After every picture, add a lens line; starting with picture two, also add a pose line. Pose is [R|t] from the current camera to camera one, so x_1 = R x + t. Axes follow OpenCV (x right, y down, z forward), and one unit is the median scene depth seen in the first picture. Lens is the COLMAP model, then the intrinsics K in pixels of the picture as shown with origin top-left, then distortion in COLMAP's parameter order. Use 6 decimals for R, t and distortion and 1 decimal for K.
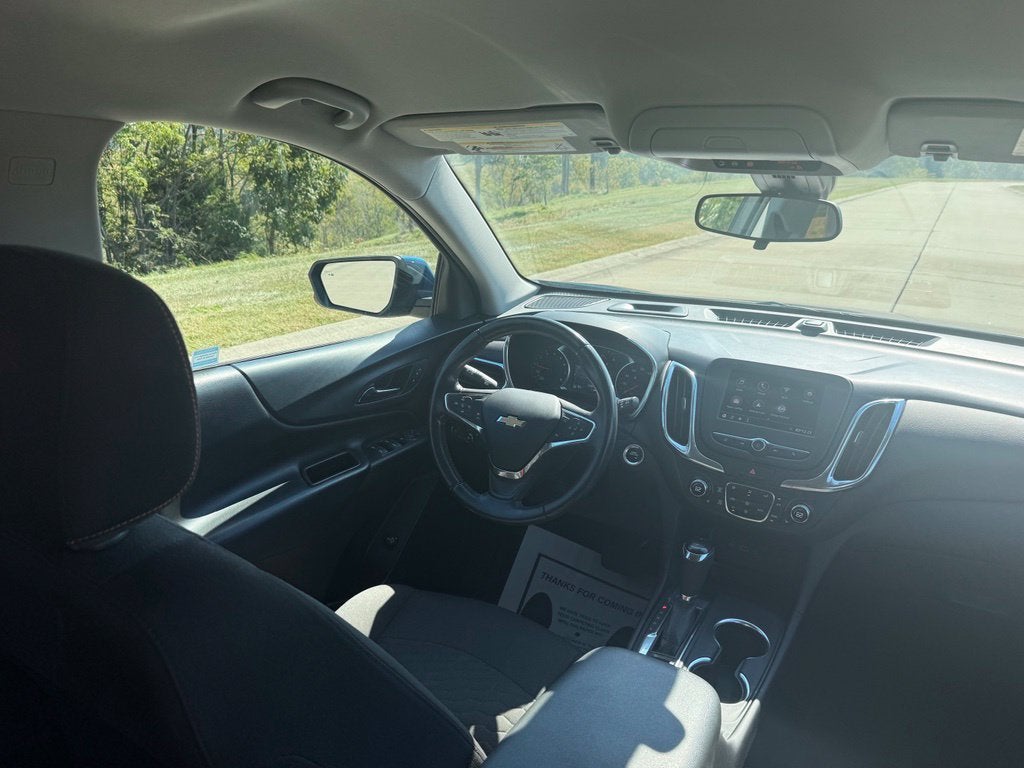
lens RADIAL K [[744.6, 0, 512.0], [0, 744.6, 384.0], [0, 0, 1]] dist [0.003141, -0.002004]
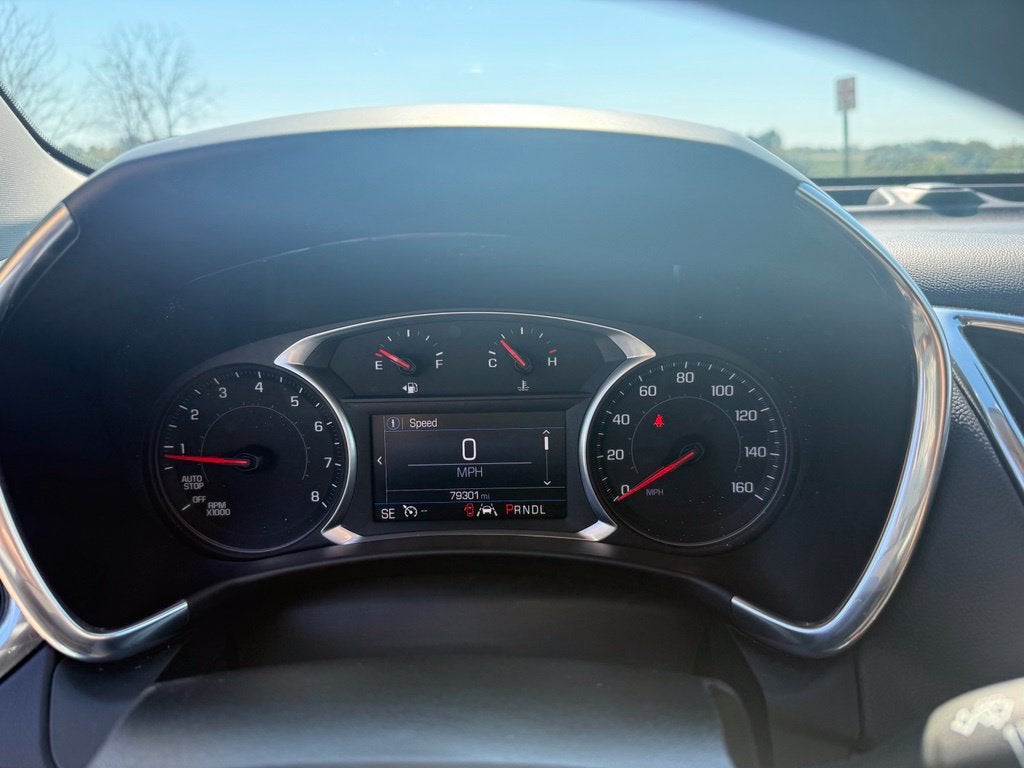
lens RADIAL K [[744.6, 0, 512.0], [0, 744.6, 384.0], [0, 0, 1]] dist [0.003141, -0.002004]
pose [[0.840454, -0.155810, 0.518999, 0.006251], [0.193716, 0.980869, -0.019229, -0.022516], [-0.506074, 0.116700, 0.854558, 0.784597]]
